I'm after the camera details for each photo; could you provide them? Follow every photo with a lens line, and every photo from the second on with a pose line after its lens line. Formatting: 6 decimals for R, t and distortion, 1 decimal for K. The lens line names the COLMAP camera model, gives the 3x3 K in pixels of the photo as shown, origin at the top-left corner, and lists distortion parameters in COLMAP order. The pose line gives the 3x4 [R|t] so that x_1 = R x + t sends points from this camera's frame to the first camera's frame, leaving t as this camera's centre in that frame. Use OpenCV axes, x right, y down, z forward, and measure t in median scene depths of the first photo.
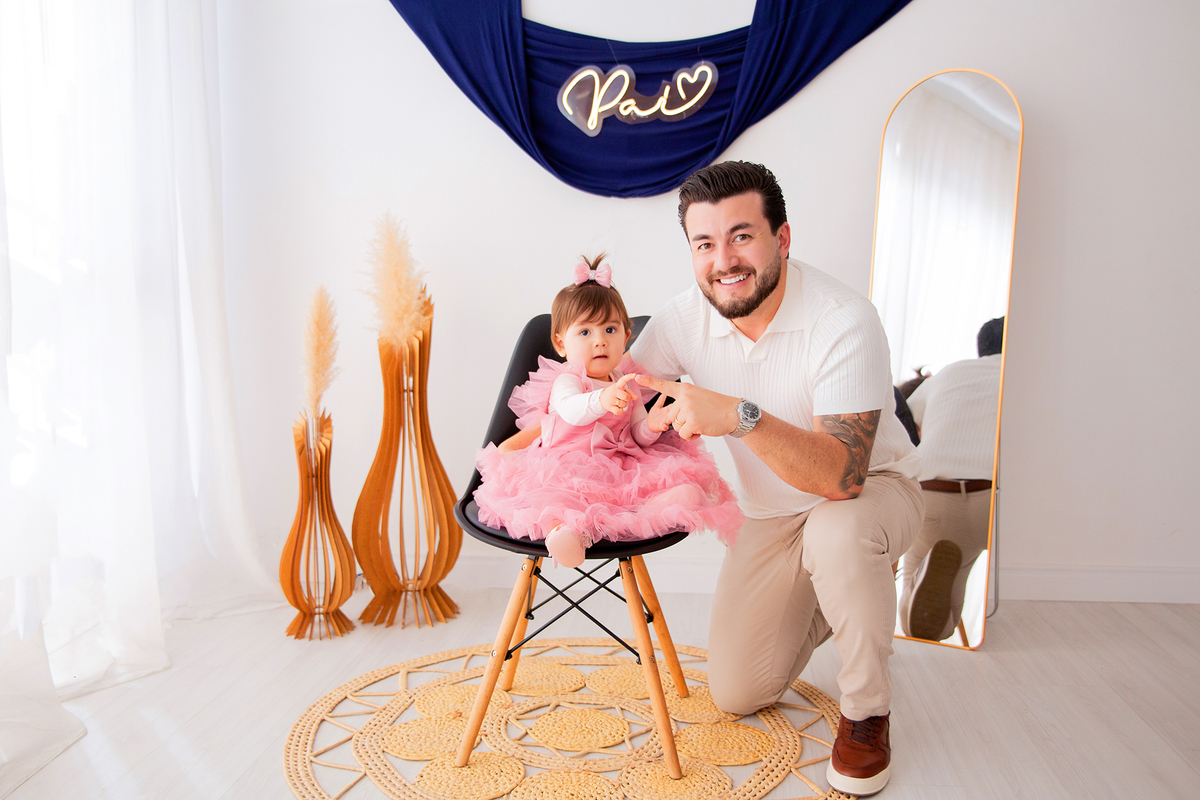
lens RADIAL K [[1105.6, 0, 600.0], [0, 1105.6, 400.0], [0, 0, 1]] dist [-0.040272, -0.002506]
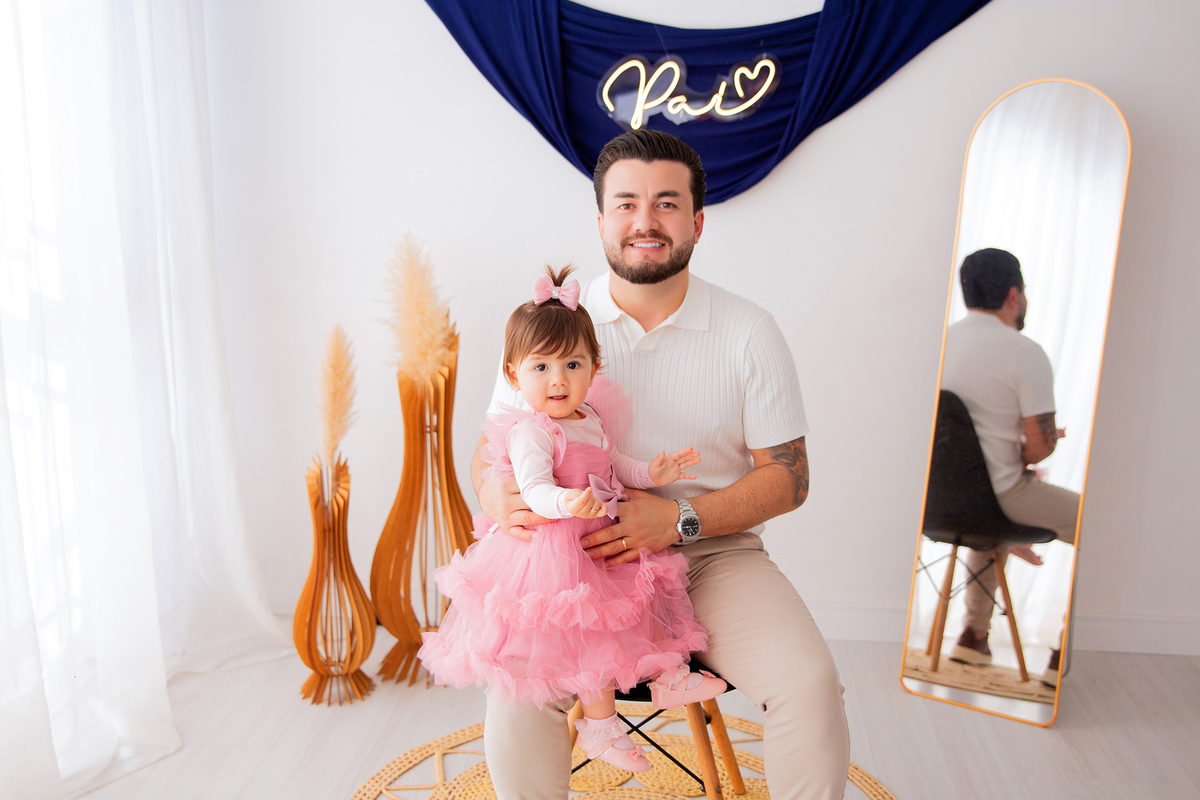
lens RADIAL K [[1267.7, 0, 600.0], [0, 1267.7, 400.0], [0, 0, 1]] dist [0.007678, 0.014895]
pose [[0.999853, 0.009506, 0.014265, -0.050782], [-0.011108, 0.993089, 0.116839, -0.156340], [-0.013056, -0.116980, 0.993048, -0.030745]]
